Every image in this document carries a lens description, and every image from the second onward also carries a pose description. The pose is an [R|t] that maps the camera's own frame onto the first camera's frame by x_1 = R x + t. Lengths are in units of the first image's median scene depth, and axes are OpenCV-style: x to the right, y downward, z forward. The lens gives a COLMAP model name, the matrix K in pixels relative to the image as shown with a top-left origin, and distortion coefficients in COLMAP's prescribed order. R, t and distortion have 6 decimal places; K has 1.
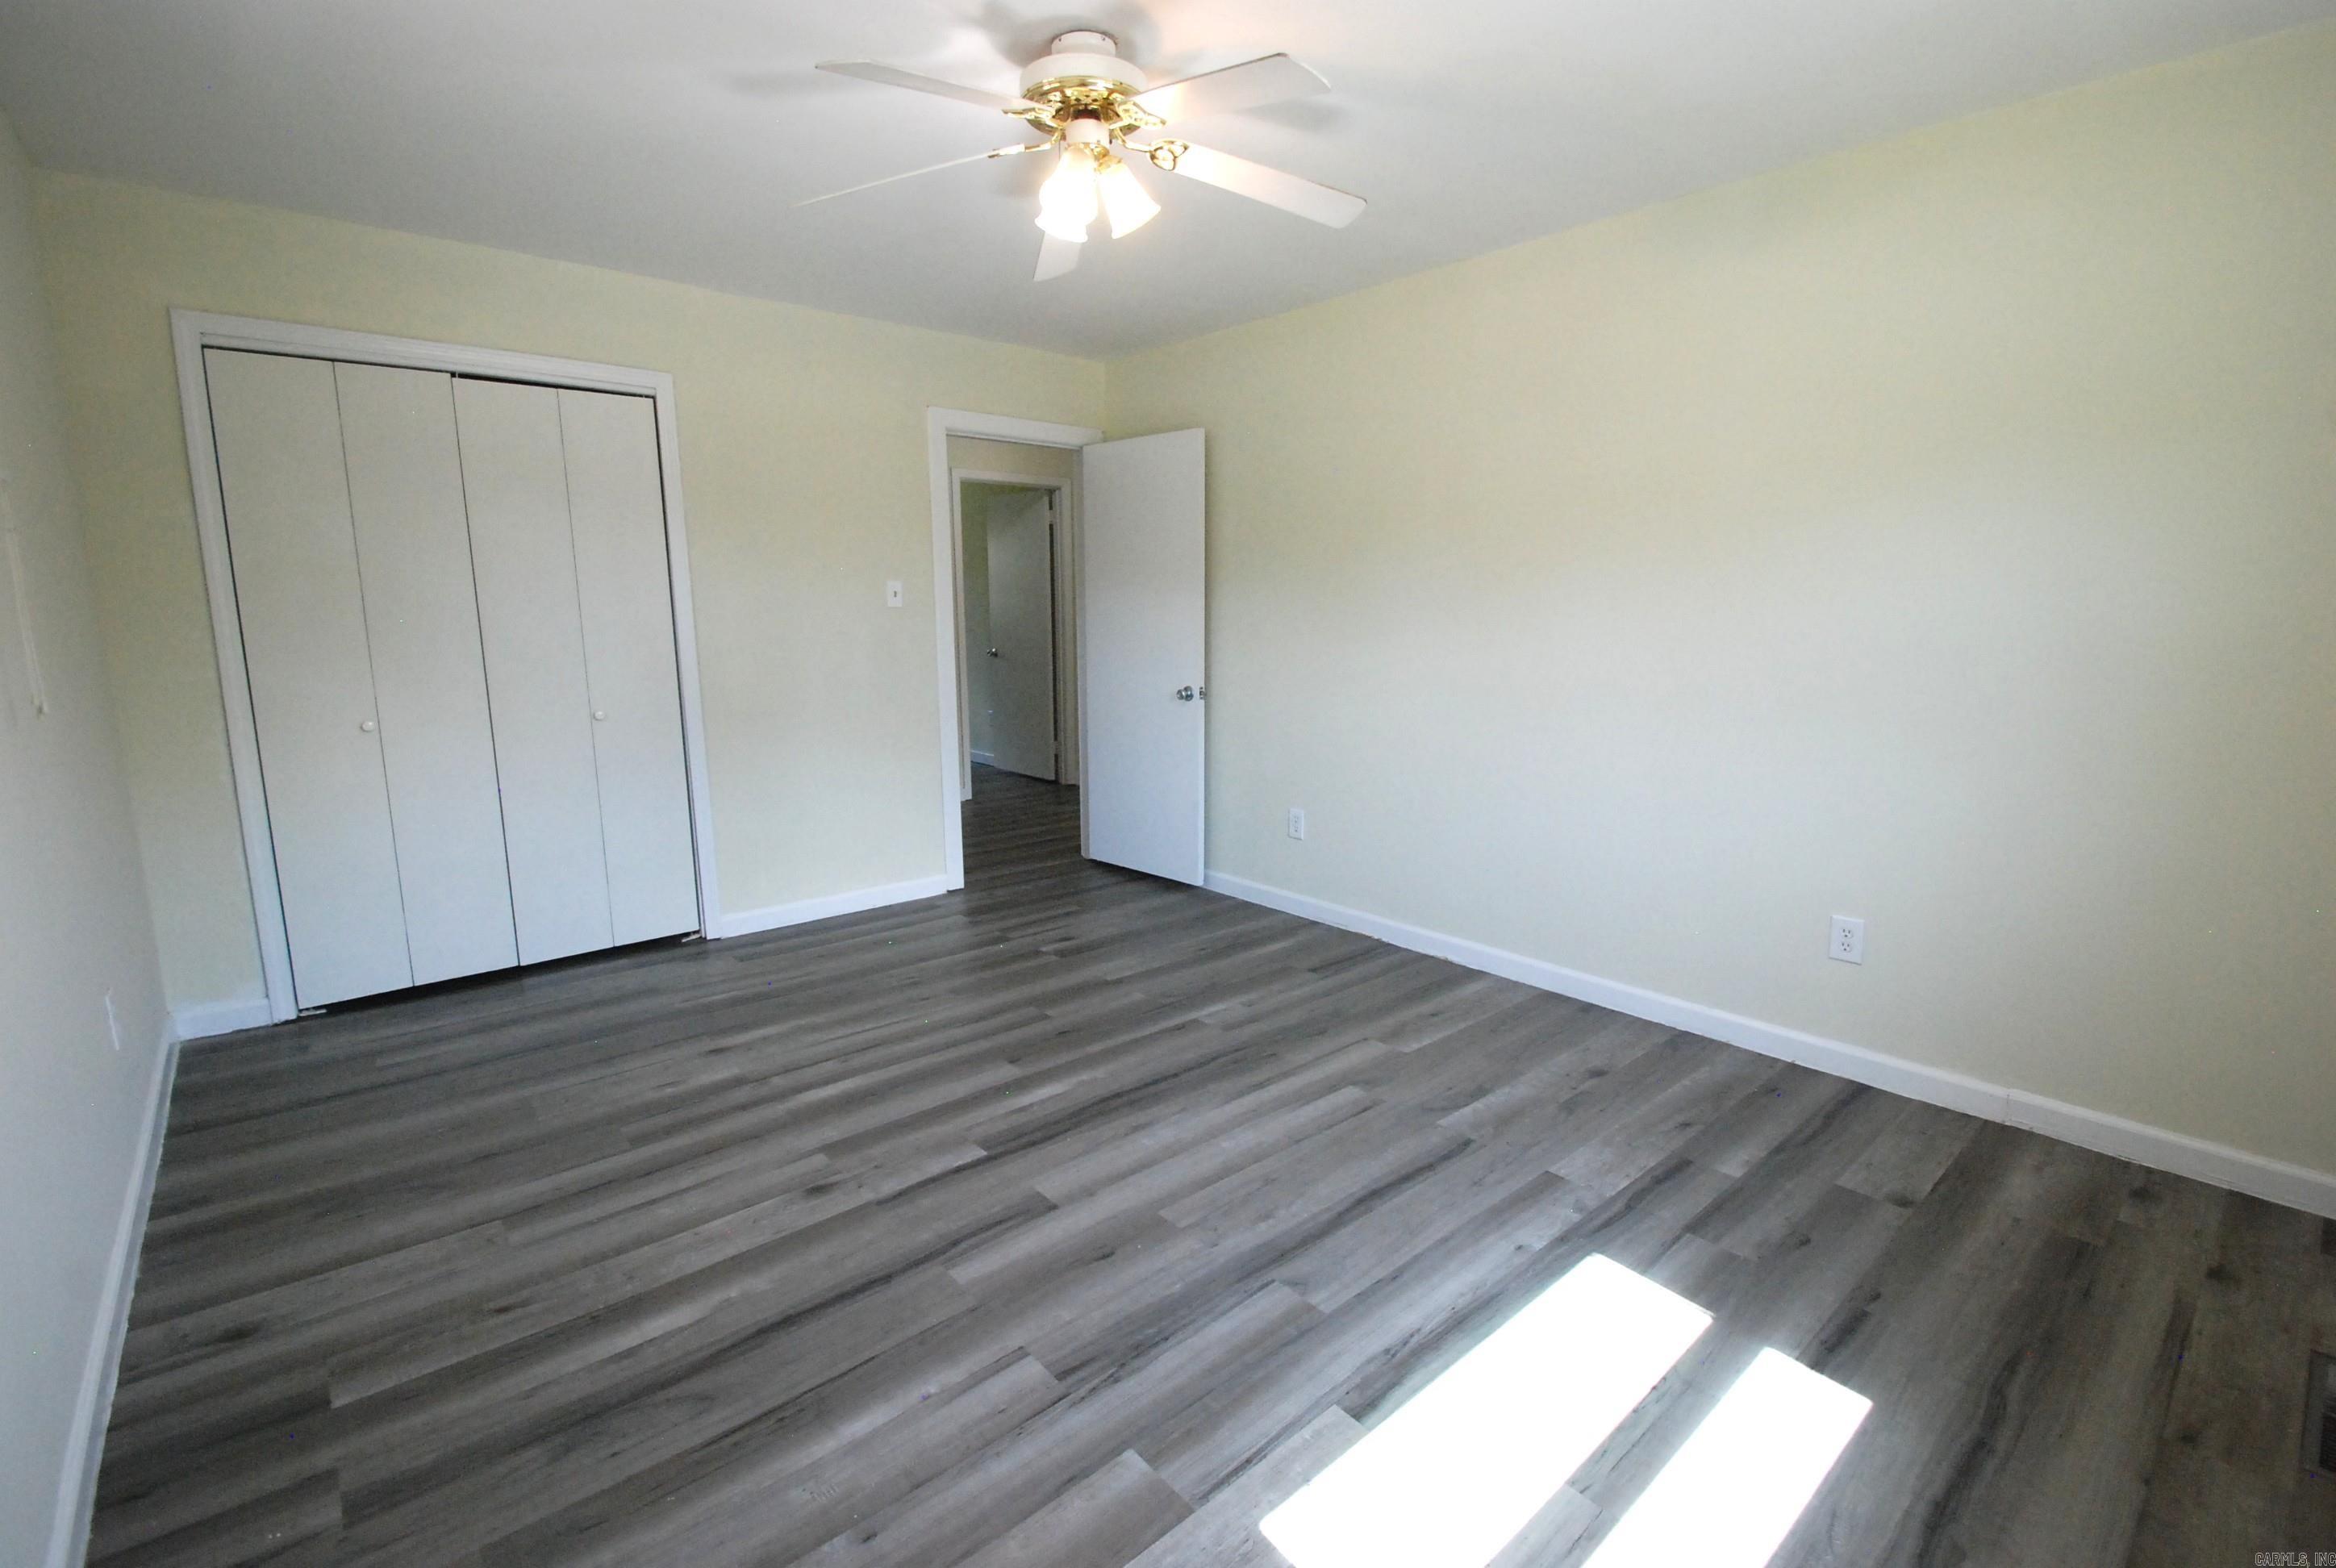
lens RADIAL K [[1030.3, 0, 1172.8], [0, 1030.3, 772.4], [0, 0, 1]] dist [0.015721, -0.017094]
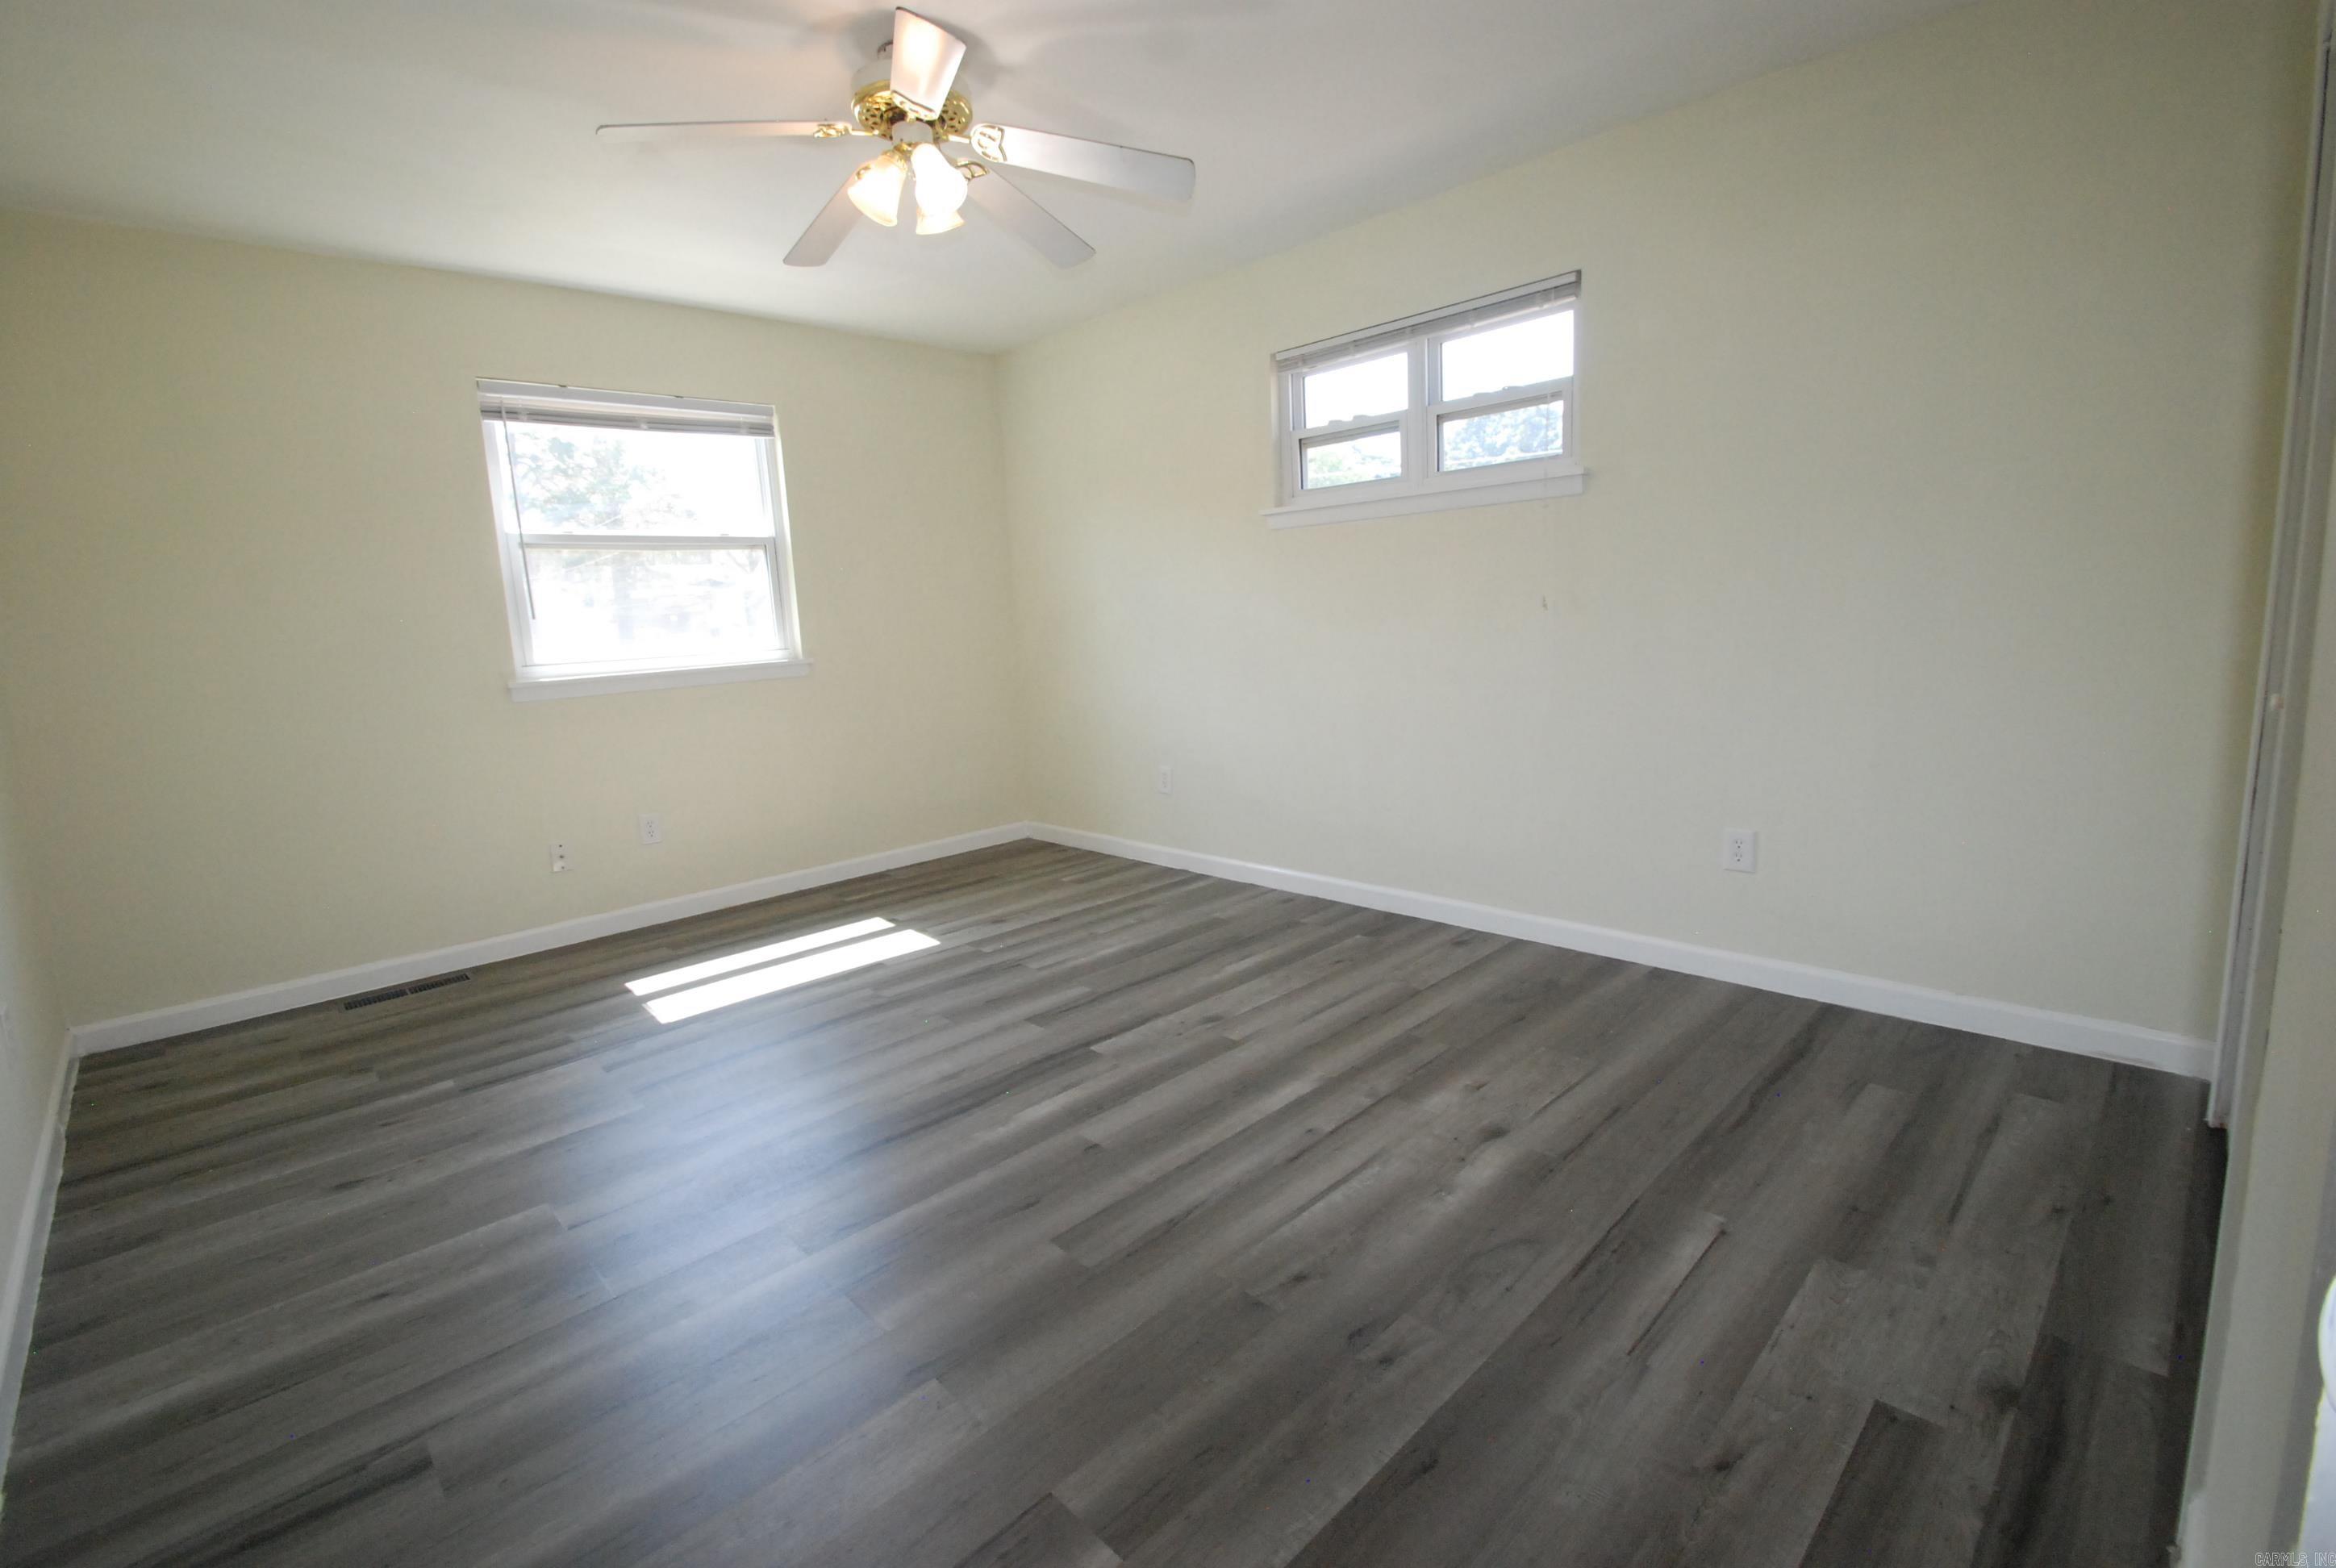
lens RADIAL K [[1030.3, 0, 1172.8], [0, 1030.3, 772.4], [0, 0, 1]] dist [0.015721, -0.017094]
pose [[-0.996973, 0.059810, -0.049684, -0.243483], [0.041446, 0.949422, 0.311255, -0.282512], [0.065787, 0.308254, -0.949027, 2.084358]]
